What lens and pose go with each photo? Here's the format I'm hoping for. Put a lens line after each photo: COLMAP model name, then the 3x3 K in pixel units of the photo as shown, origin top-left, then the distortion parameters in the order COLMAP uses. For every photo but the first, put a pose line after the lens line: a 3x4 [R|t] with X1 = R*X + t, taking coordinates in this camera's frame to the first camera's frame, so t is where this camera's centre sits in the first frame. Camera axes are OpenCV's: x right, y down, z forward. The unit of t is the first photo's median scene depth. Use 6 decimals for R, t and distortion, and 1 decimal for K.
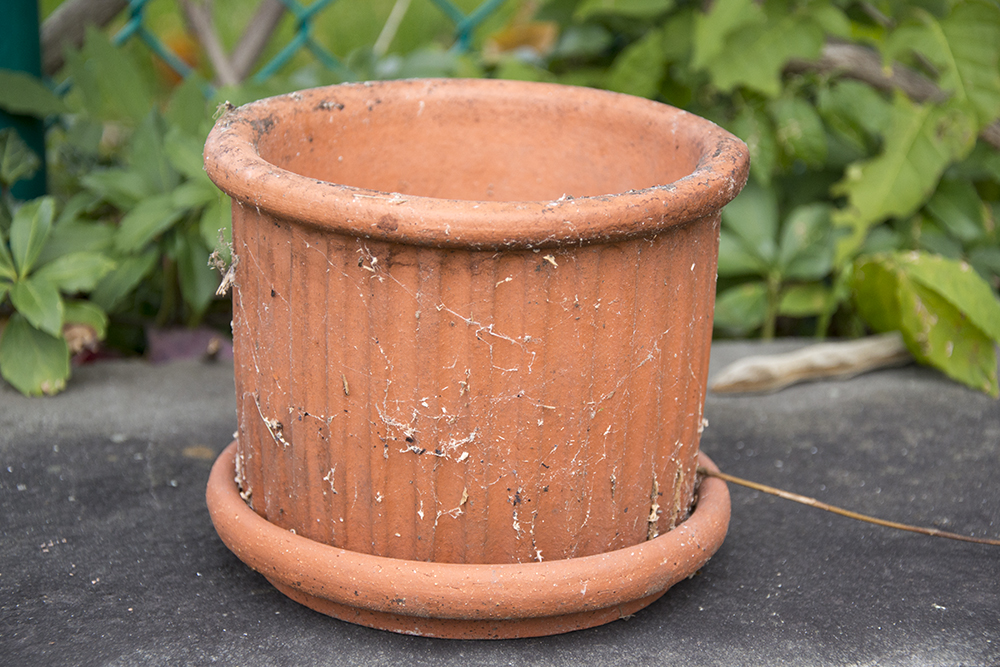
lens RADIAL K [[2576.7, 0, 498.7], [0, 2576.7, 333.9], [0, 0, 1]] dist [0.202066, 0.000000]
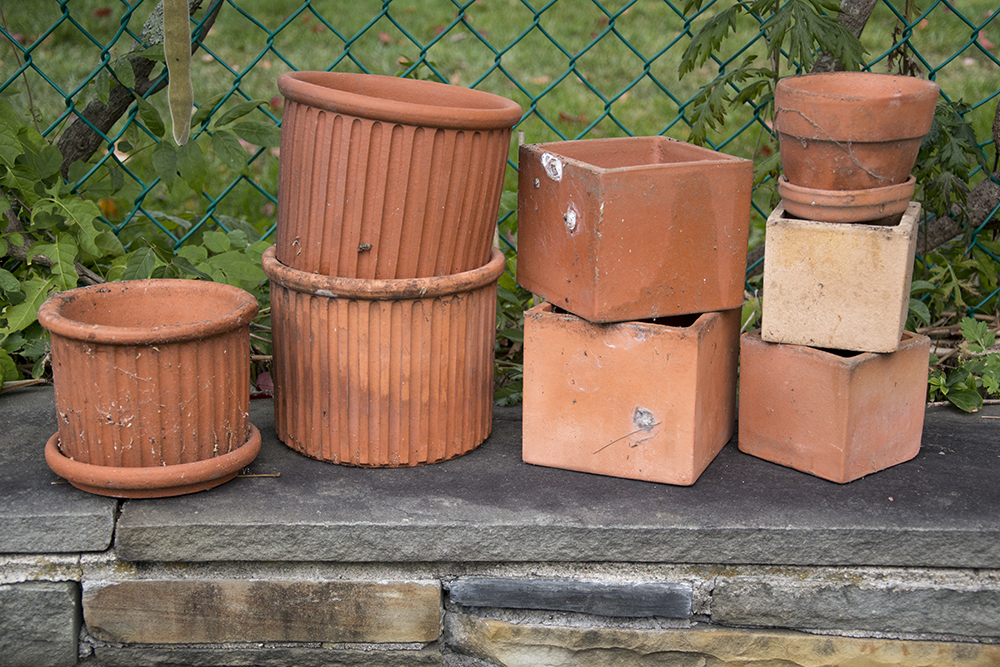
lens RADIAL K [[1798.7, 0, 498.8], [0, 1798.7, 329.5], [0, 0, 1]] dist [0.261532, 0.000000]
pose [[0.998898, -0.015424, -0.044329, 0.439615], [0.013008, 0.998441, -0.054287, 0.055429], [0.045097, 0.053651, 0.997541, -0.821210]]
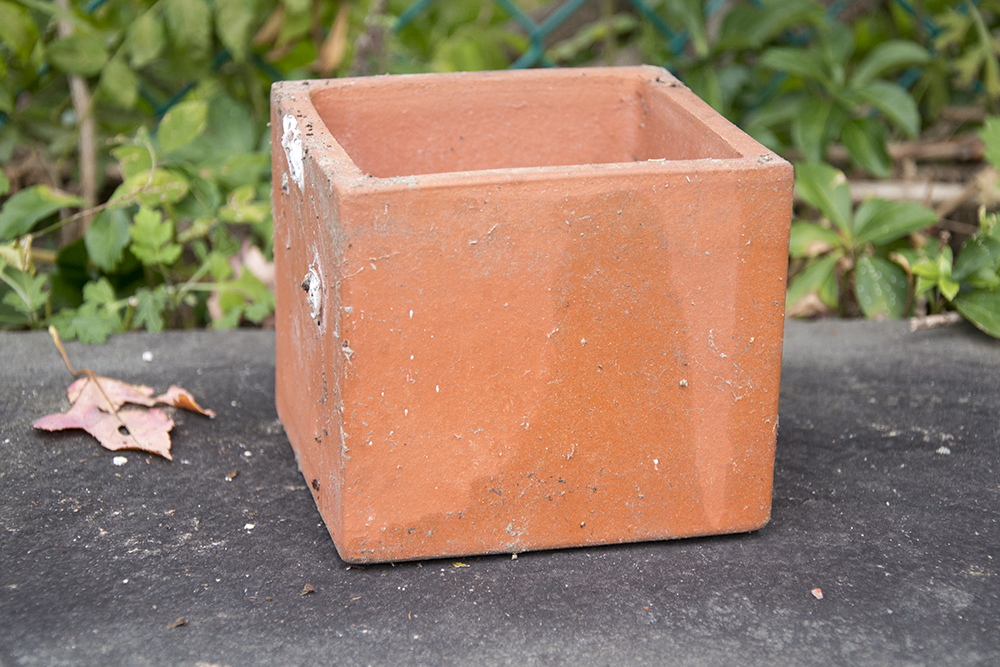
lens RADIAL K [[2497.5, 0, 505.2], [0, 2497.5, 333.5], [0, 0, 1]] dist [0.476884, 0.000000]
pose [[0.968268, 0.051980, -0.244447, 0.767095], [-0.050106, 0.998647, 0.013885, -0.164270], [0.244838, -0.001196, 0.969563, 0.081541]]
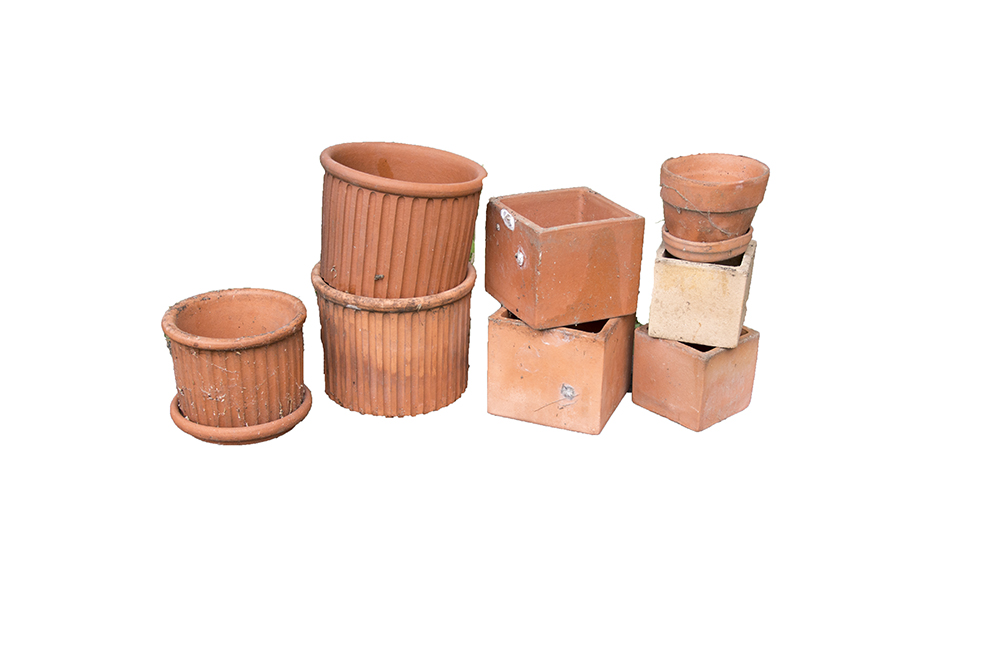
lens RADIAL K [[1198.8, 0, 504.3], [0, 1198.8, 340.4], [0, 0, 1]] dist [0.014466, 0.000000]
pose [[0.999142, -0.001654, -0.041372, 0.485311], [0.005540, 0.995558, 0.093985, -0.210693], [0.041033, -0.094134, 0.994714, -0.782577]]
